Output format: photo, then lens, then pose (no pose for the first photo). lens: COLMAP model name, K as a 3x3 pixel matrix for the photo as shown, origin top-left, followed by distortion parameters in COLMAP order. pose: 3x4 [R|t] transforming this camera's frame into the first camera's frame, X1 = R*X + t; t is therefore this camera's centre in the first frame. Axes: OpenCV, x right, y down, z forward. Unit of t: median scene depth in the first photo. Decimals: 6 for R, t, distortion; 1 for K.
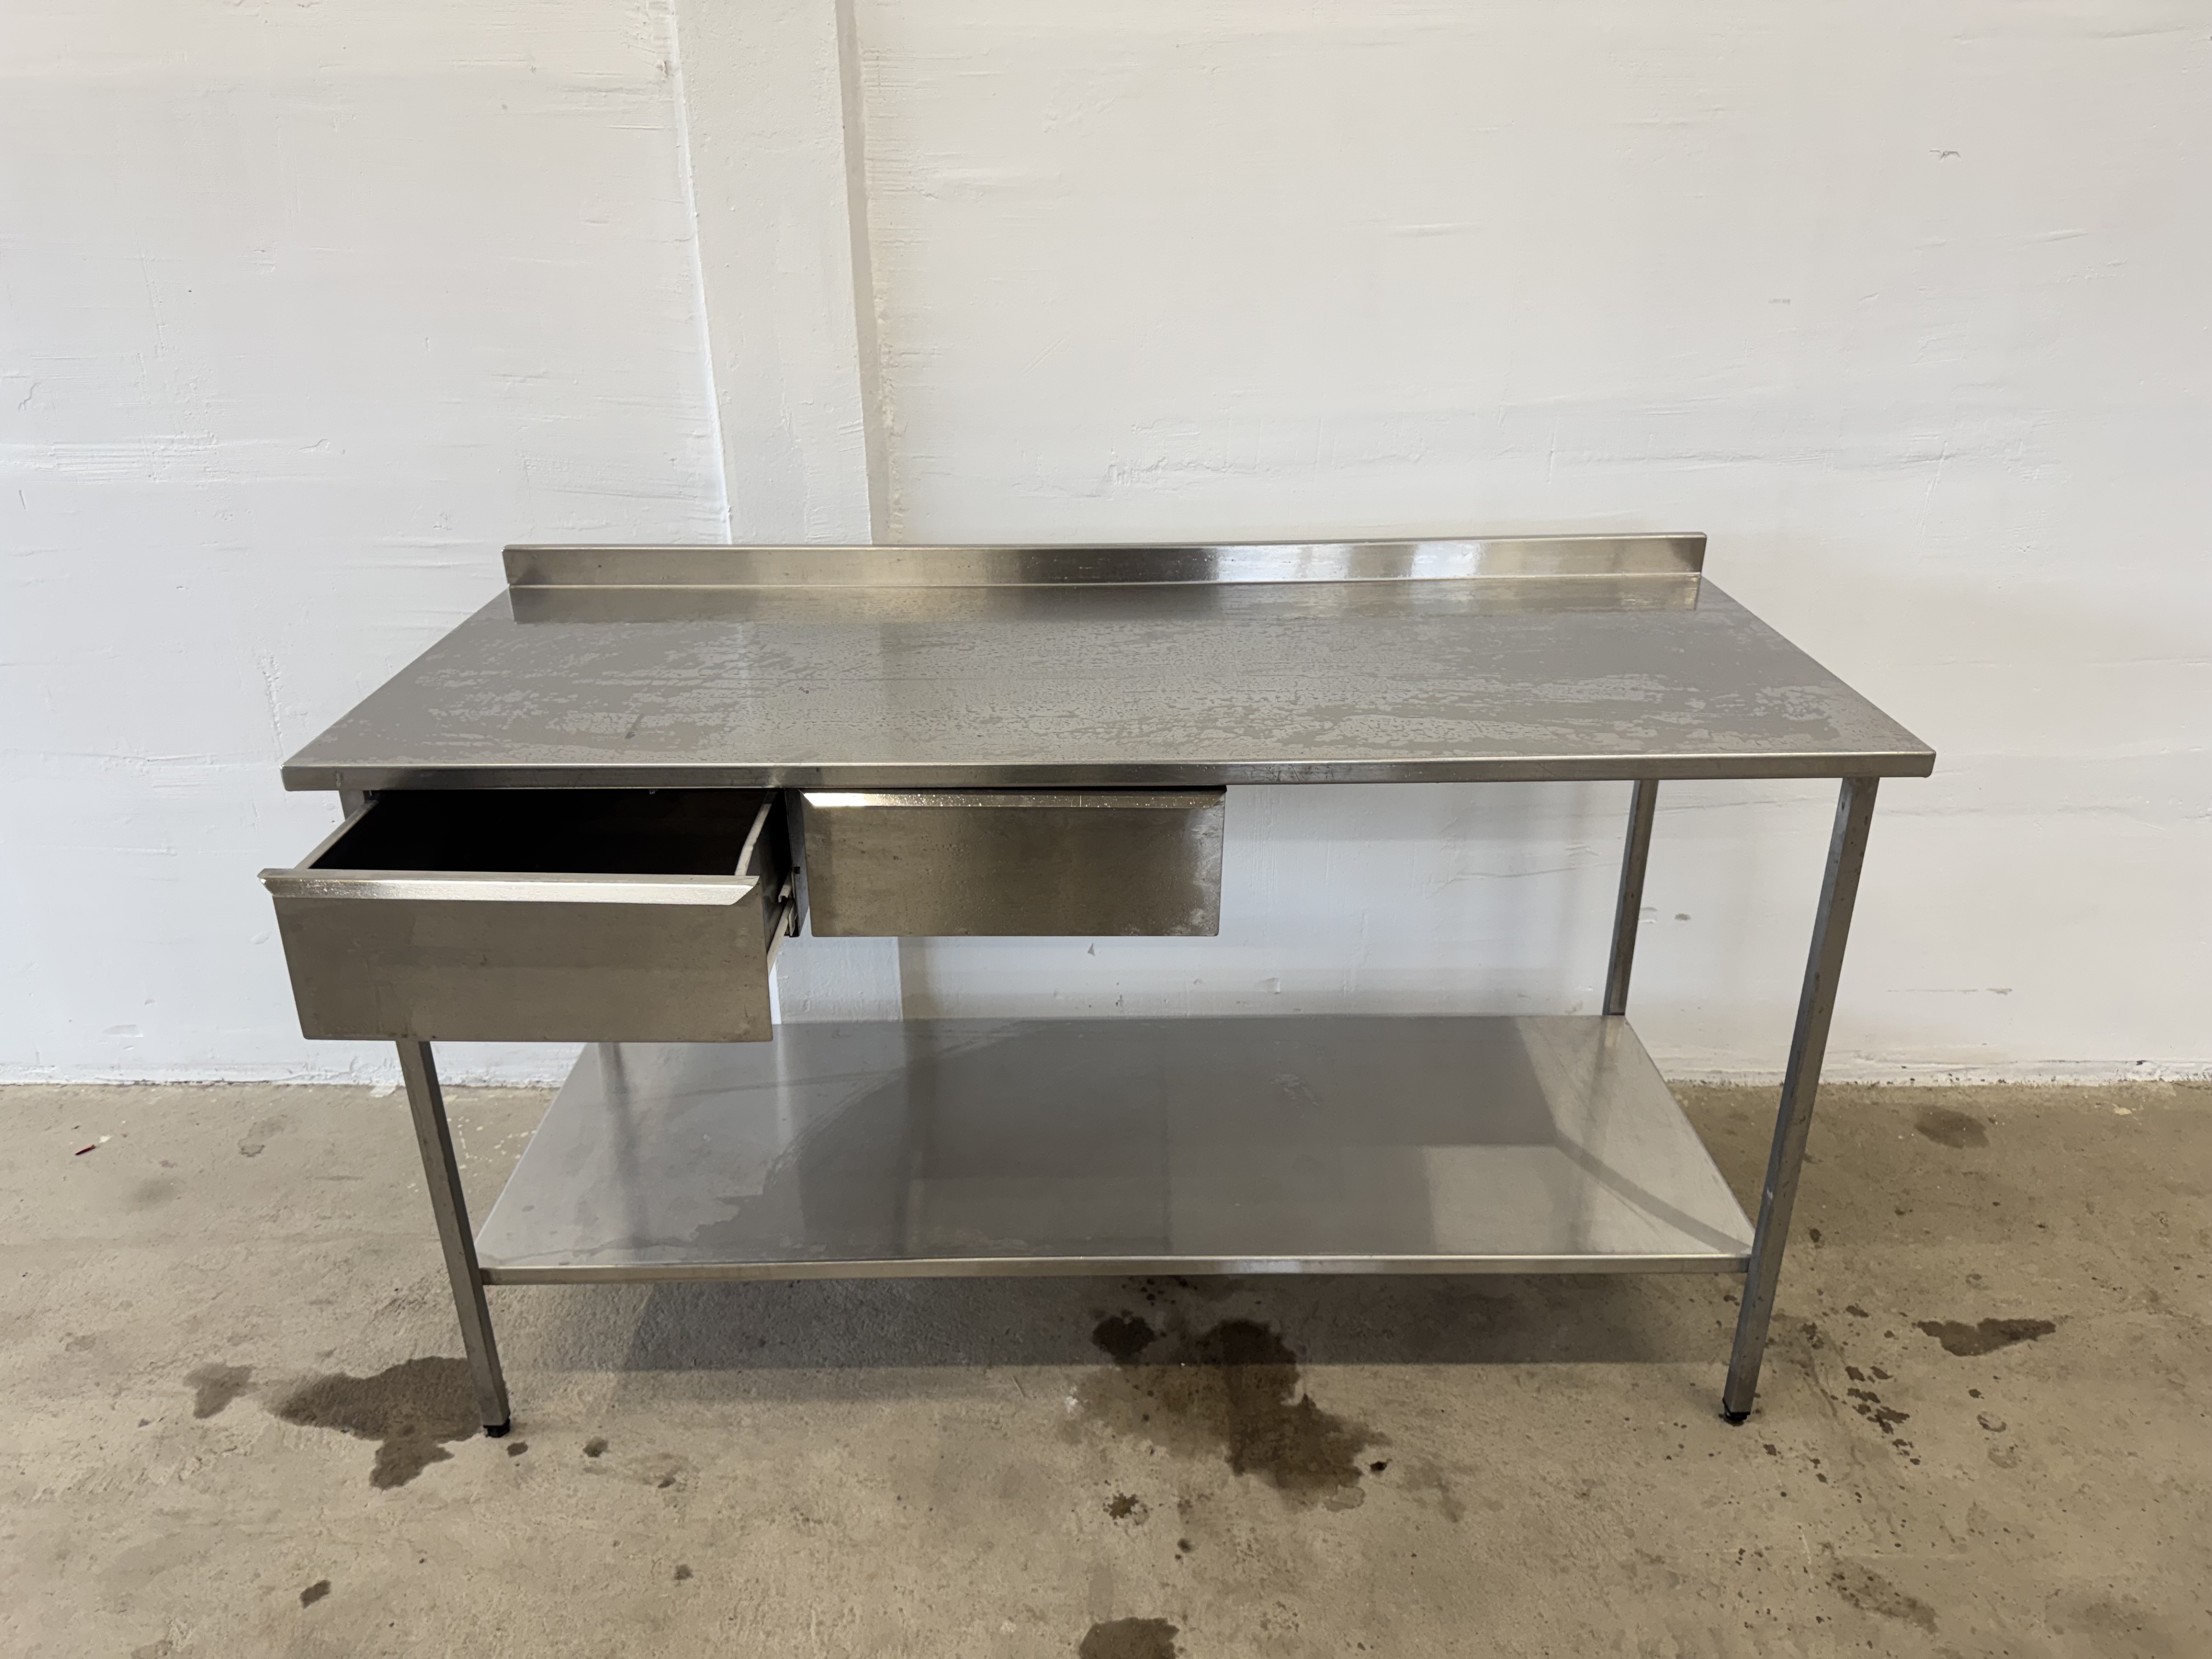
lens RADIAL K [[1567.9, 0, 1100.3], [0, 1567.9, 838.4], [0, 0, 1]] dist [0.014071, -0.019104]
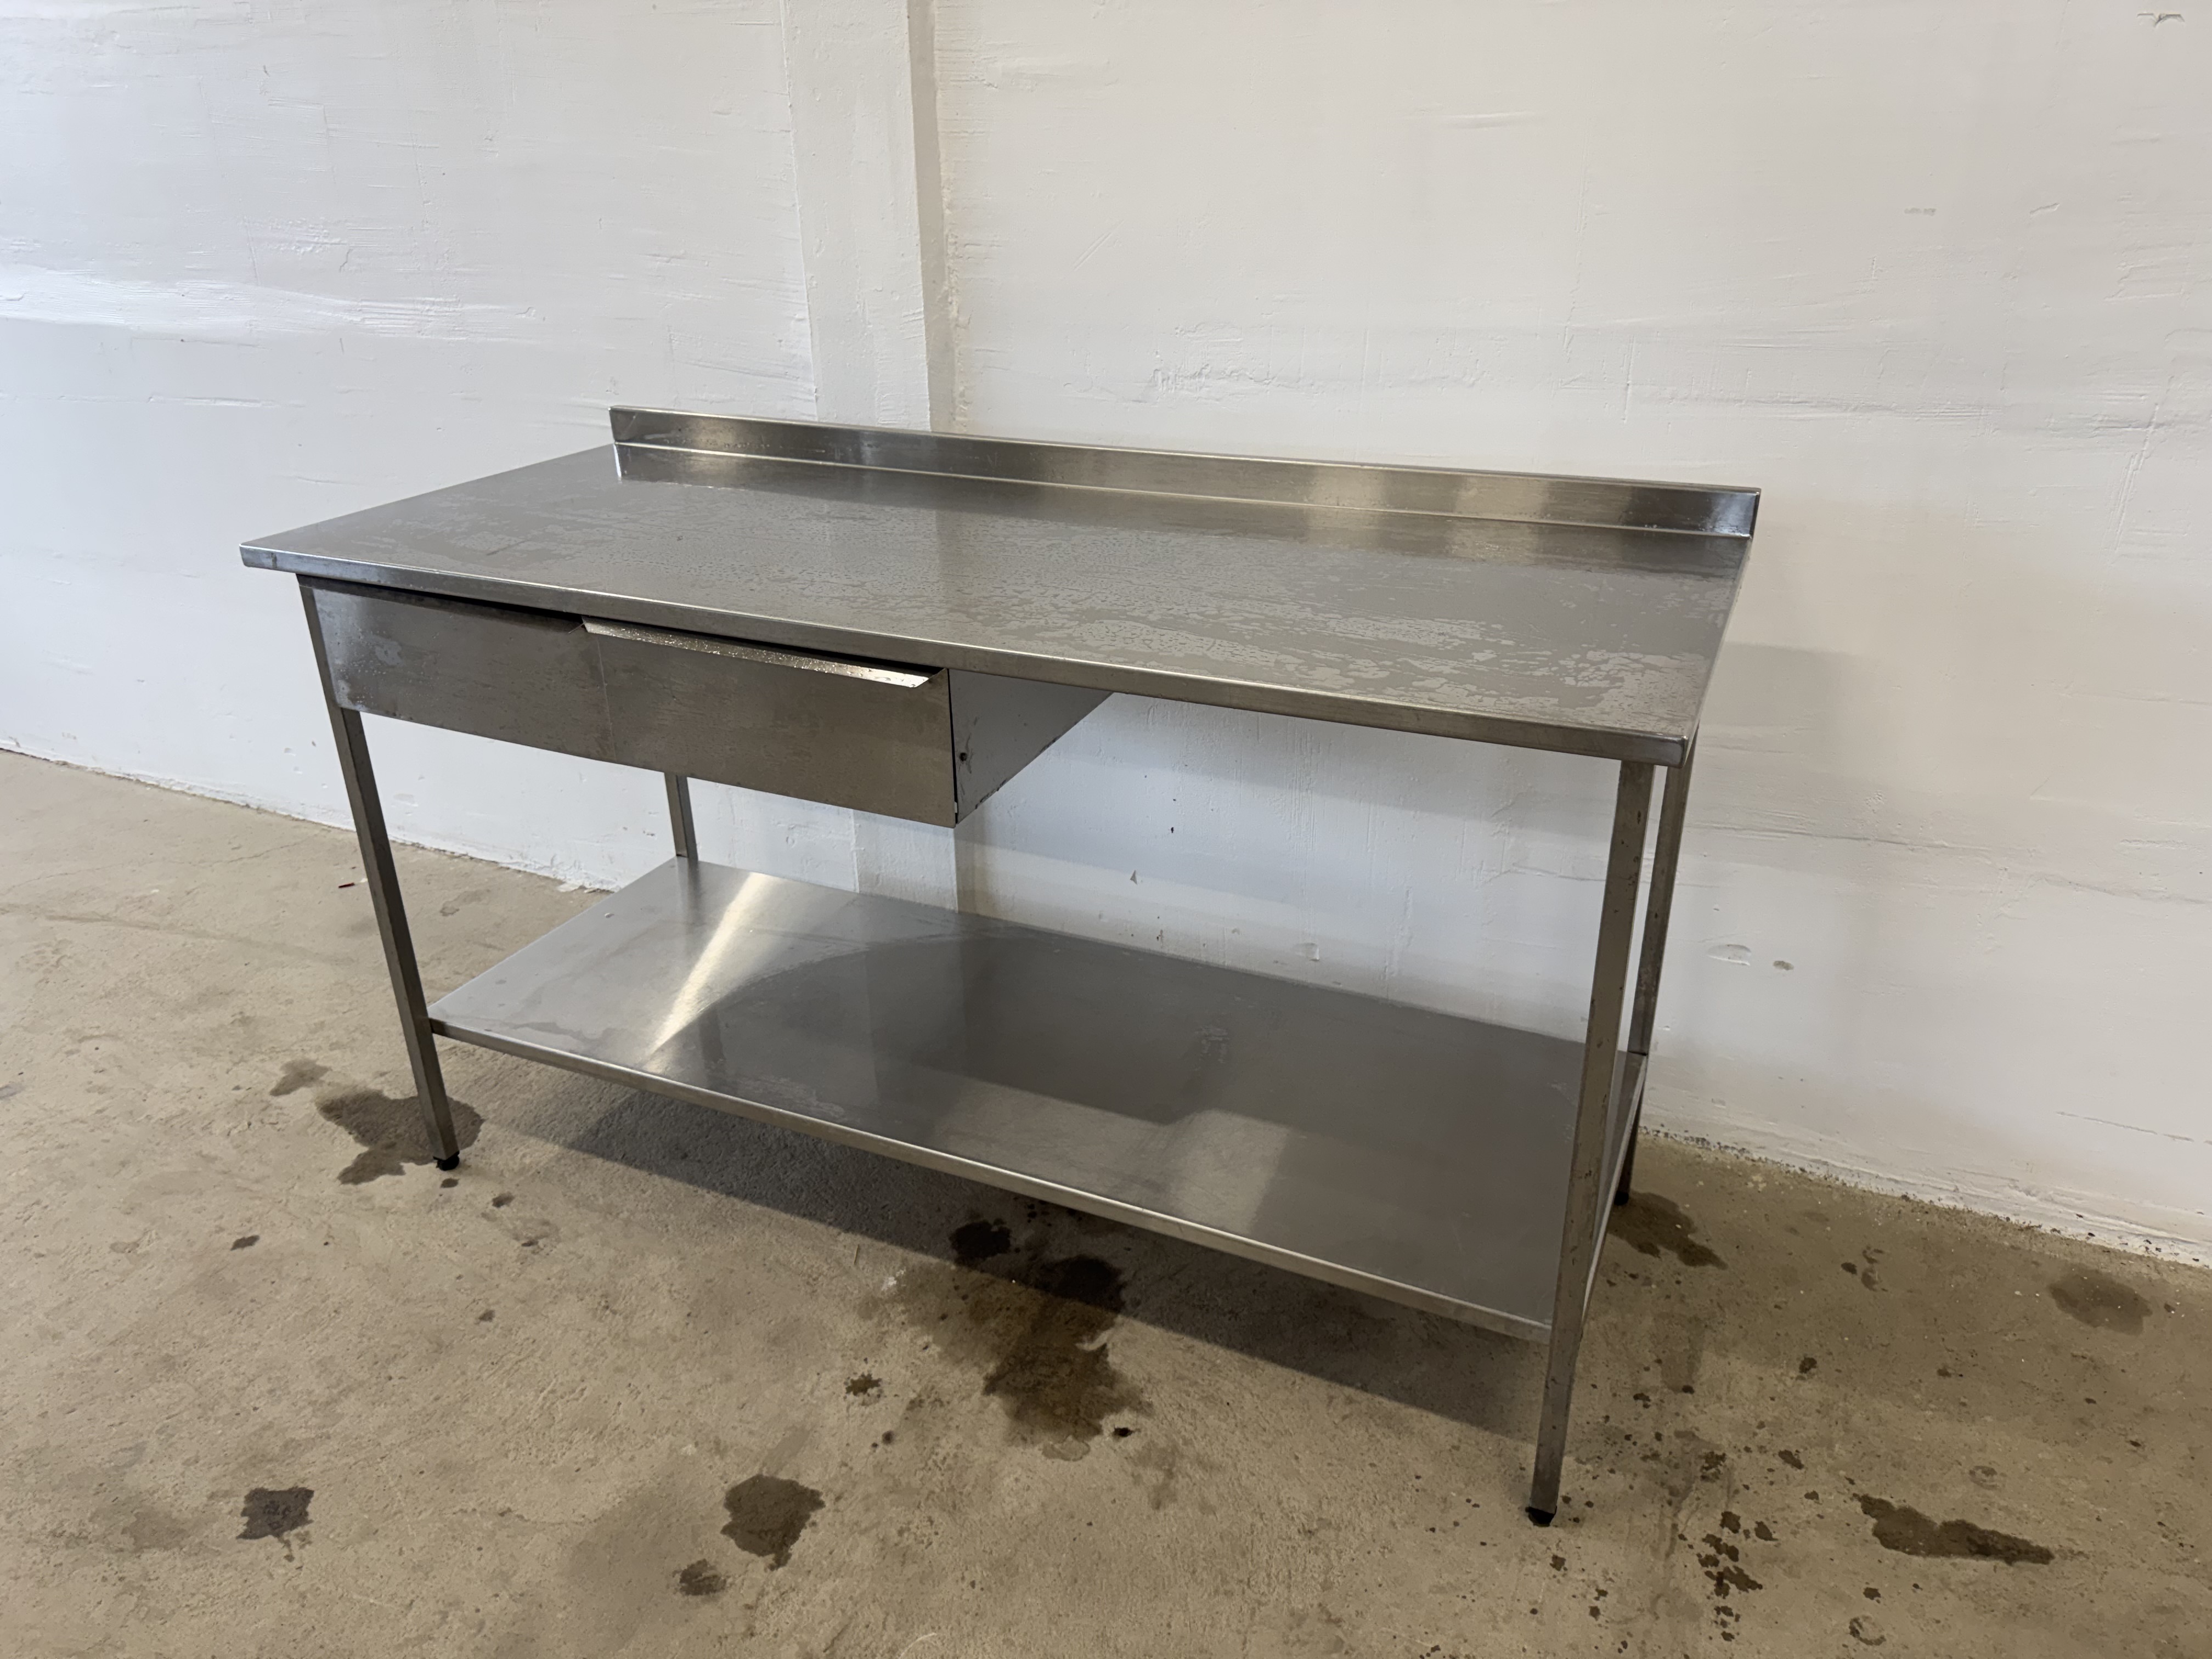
lens RADIAL K [[1567.9, 0, 1102.8], [0, 1567.9, 837.3], [0, 0, 1]] dist [0.014071, -0.019104]
pose [[0.908996, 0.172841, -0.379278, 0.394685], [-0.167229, 0.984750, 0.047971, 0.004135], [0.381785, 0.019820, 0.924038, 0.100958]]
